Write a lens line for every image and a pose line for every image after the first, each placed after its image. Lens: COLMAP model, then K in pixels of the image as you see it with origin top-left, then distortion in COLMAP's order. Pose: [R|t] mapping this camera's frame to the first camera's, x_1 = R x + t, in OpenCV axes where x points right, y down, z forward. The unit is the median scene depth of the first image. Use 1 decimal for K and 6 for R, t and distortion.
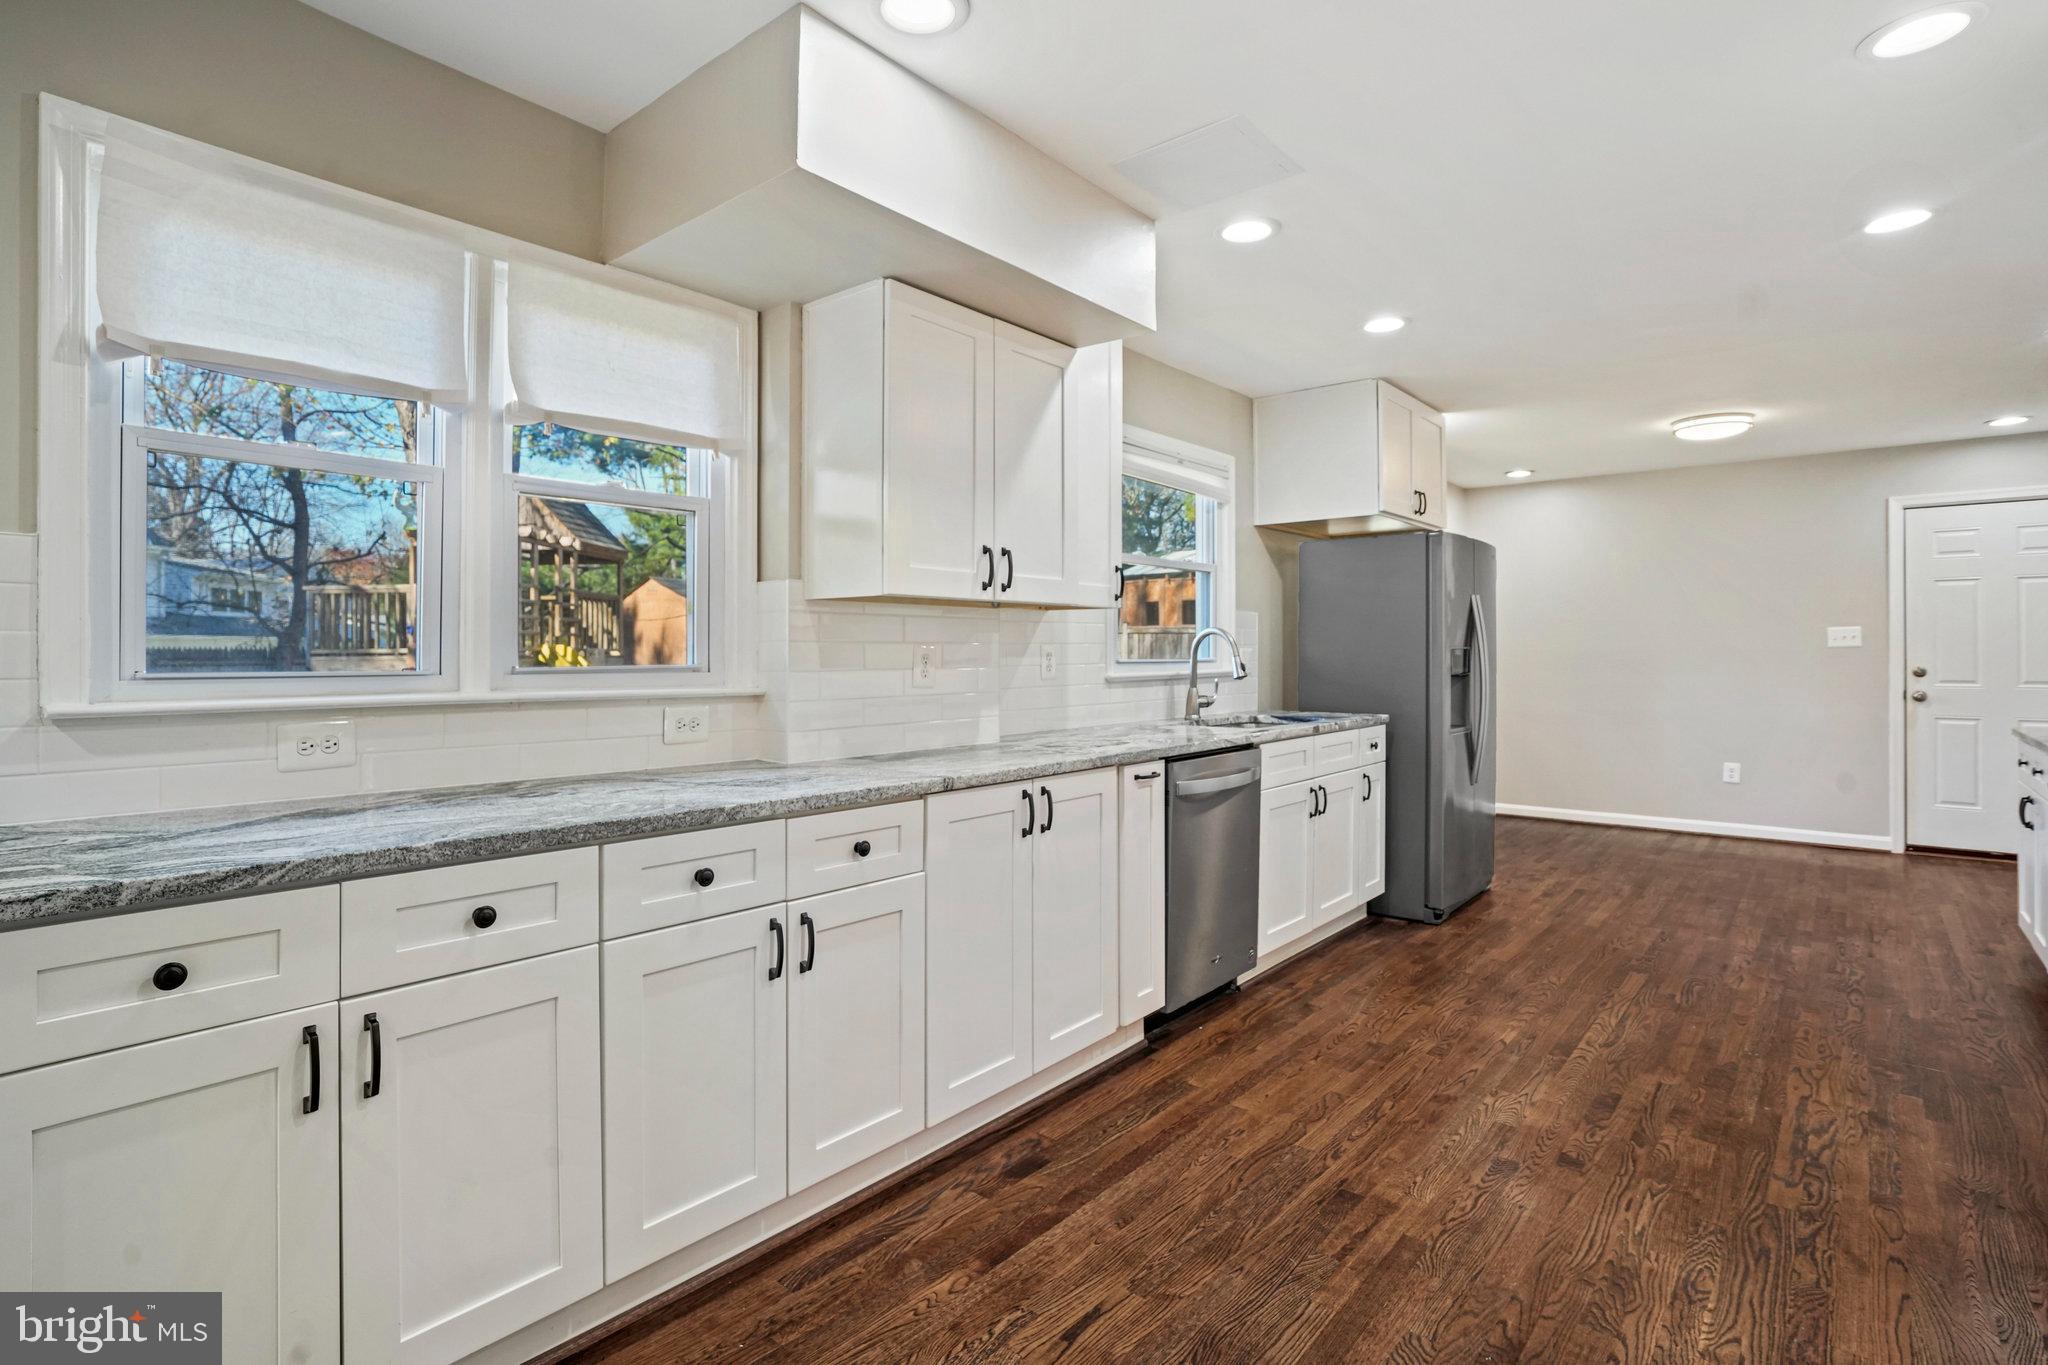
lens RADIAL K [[996.8, 0, 1013.3], [0, 996.8, 654.0], [0, 0, 1]] dist [-0.048253, 0.021921]
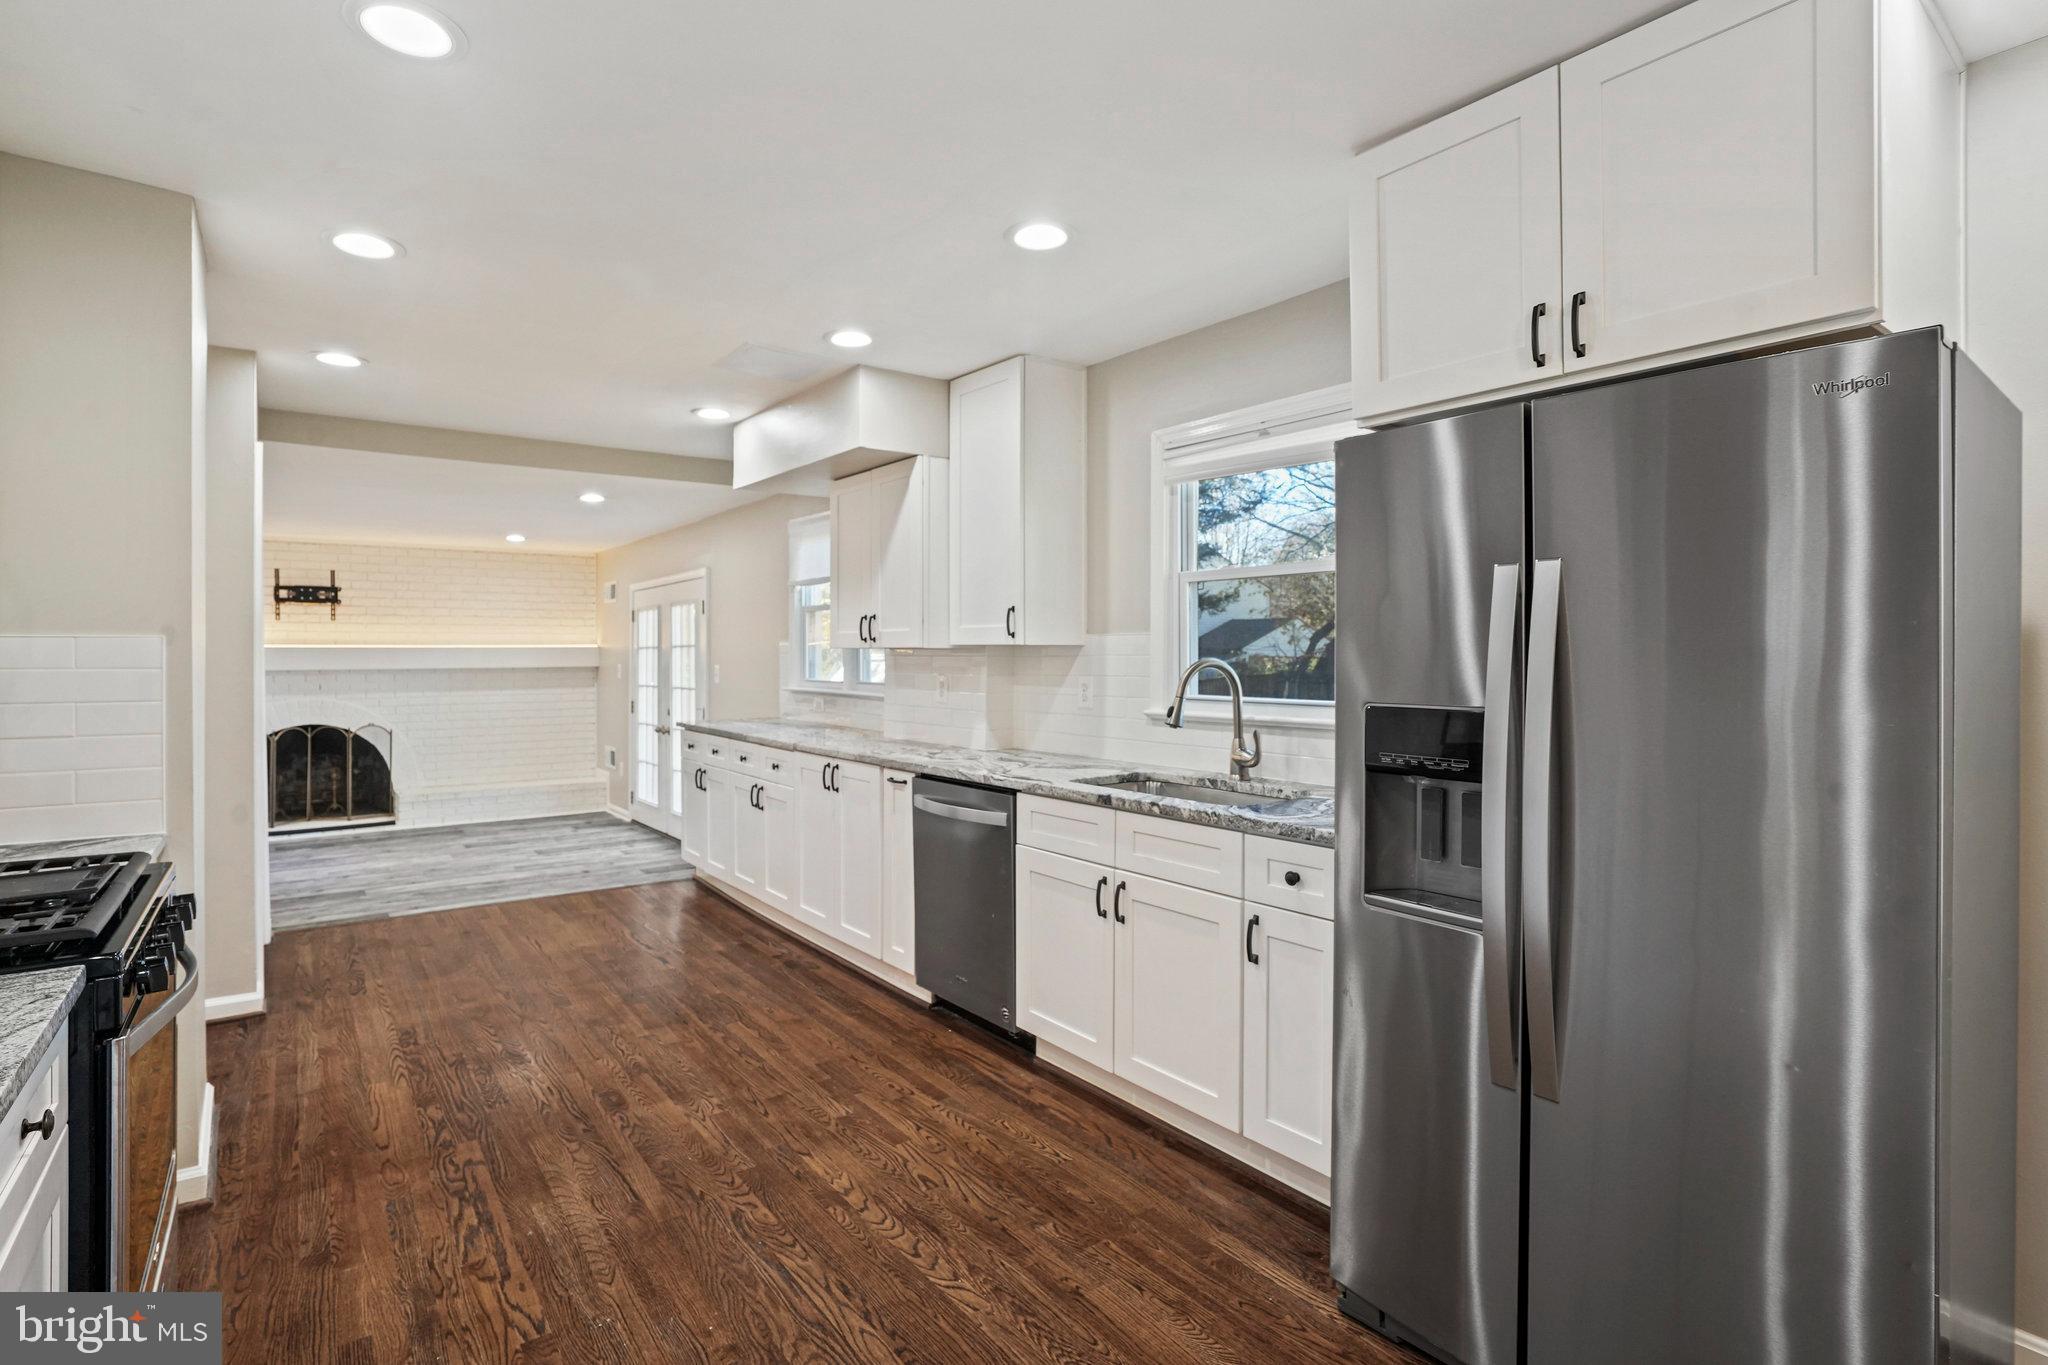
lens RADIAL K [[996.8, 0, 1013.3], [0, 996.8, 654.0], [0, 0, 1]] dist [-0.048253, 0.021921]
pose [[-0.218384, -0.000624, -0.975863, 1.572662], [-0.001234, 0.999999, -0.000363, -0.047273], [0.975862, 0.001125, -0.218384, 1.654853]]
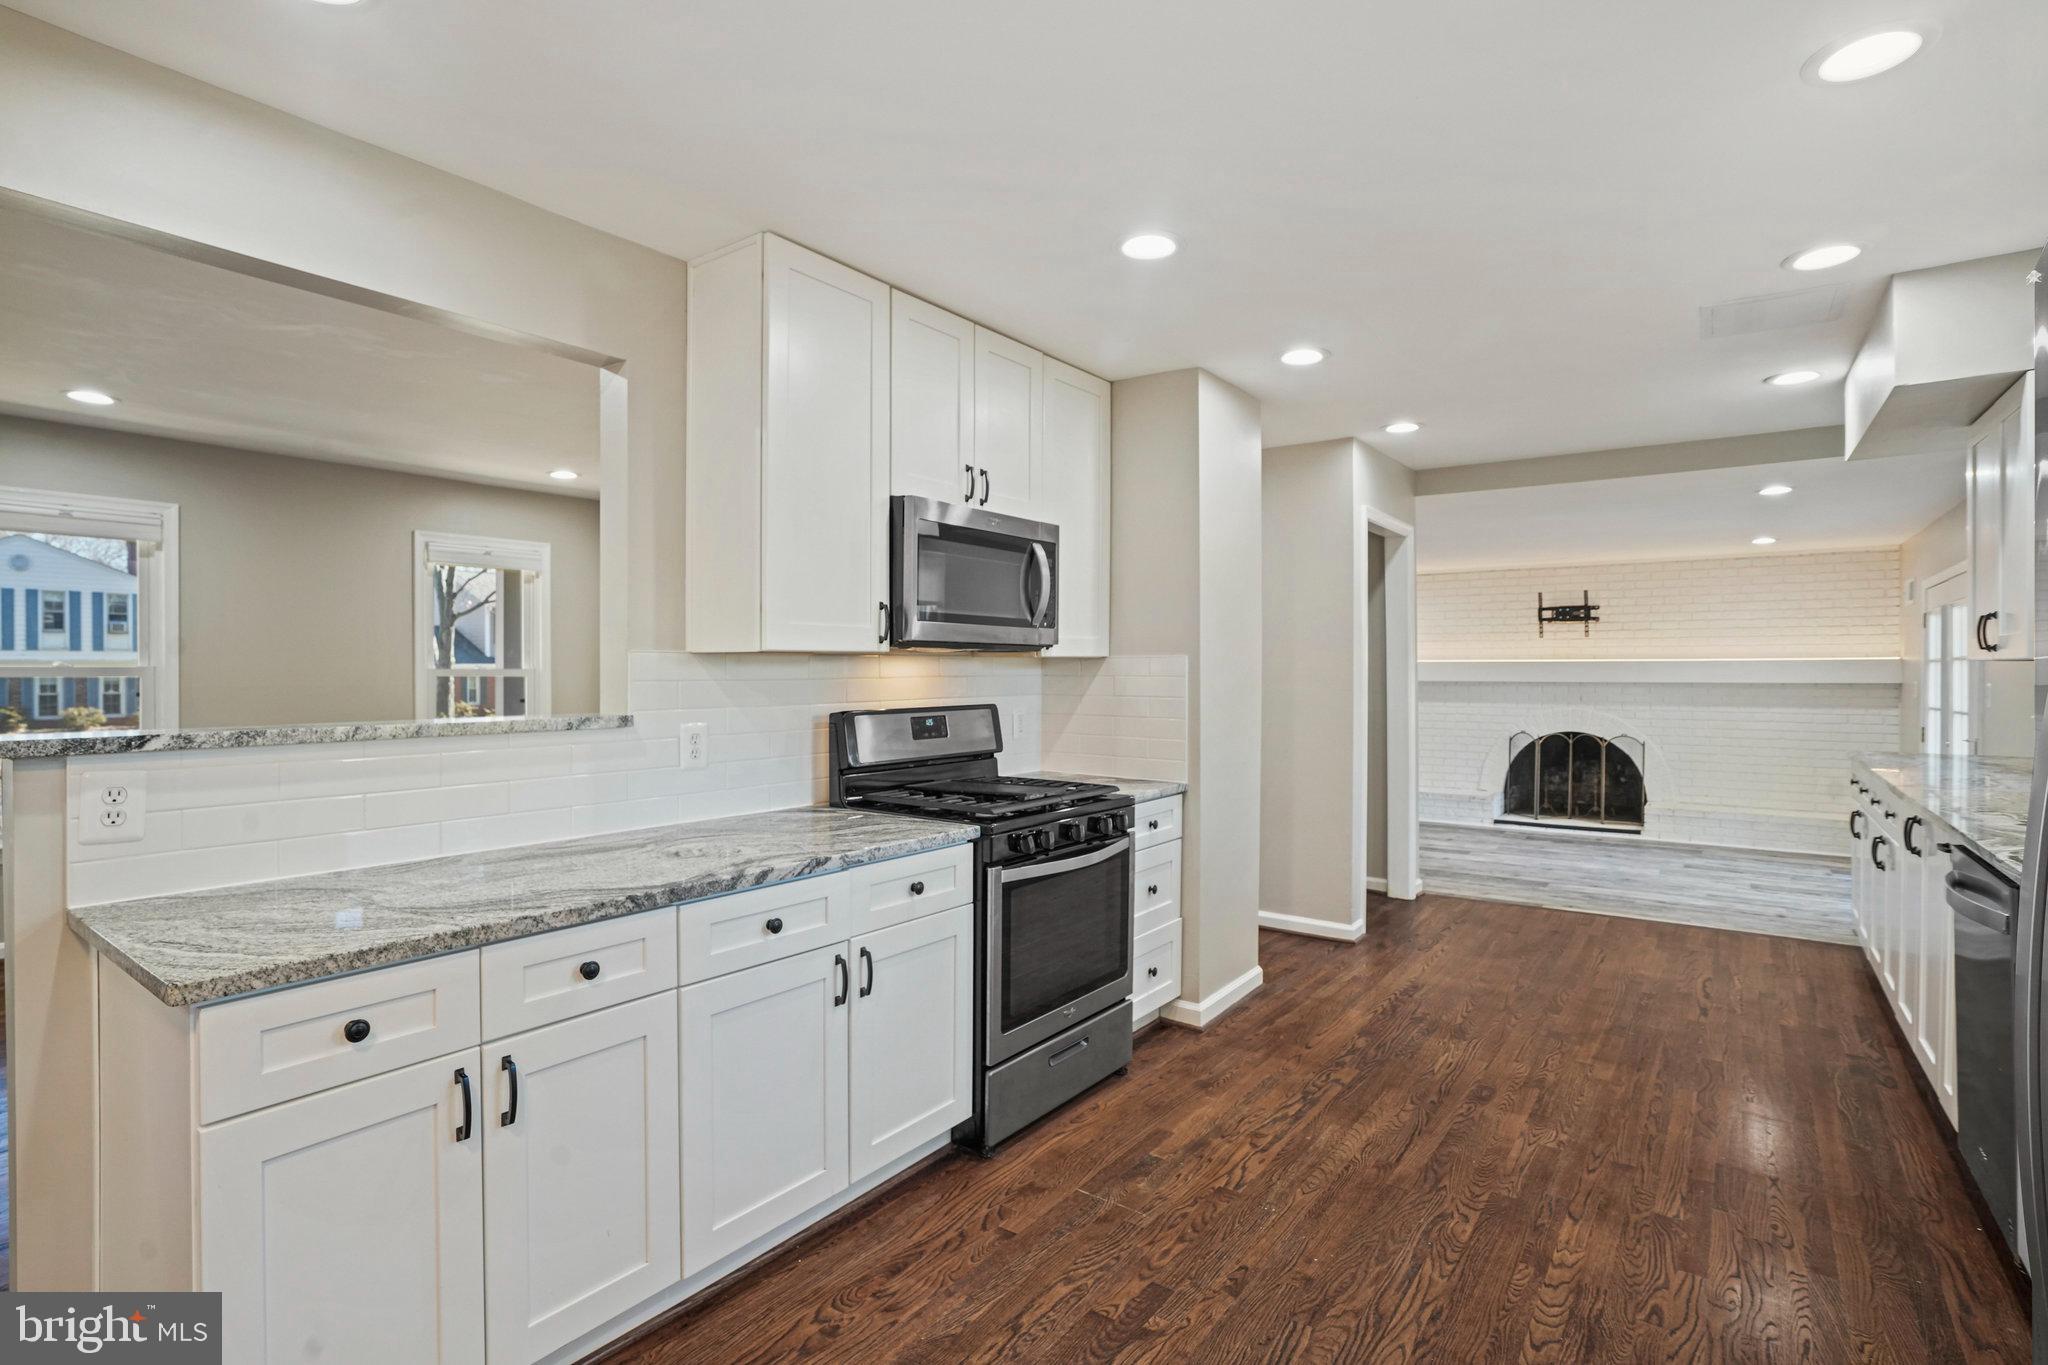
lens RADIAL K [[996.8, 0, 1013.3], [0, 996.8, 654.0], [0, 0, 1]] dist [-0.048253, 0.021921]
pose [[-0.997342, -0.003381, -0.072786, 1.210957], [-0.002506, 0.999924, -0.012113, -0.046727], [0.072821, -0.011898, -0.997274, 2.112092]]
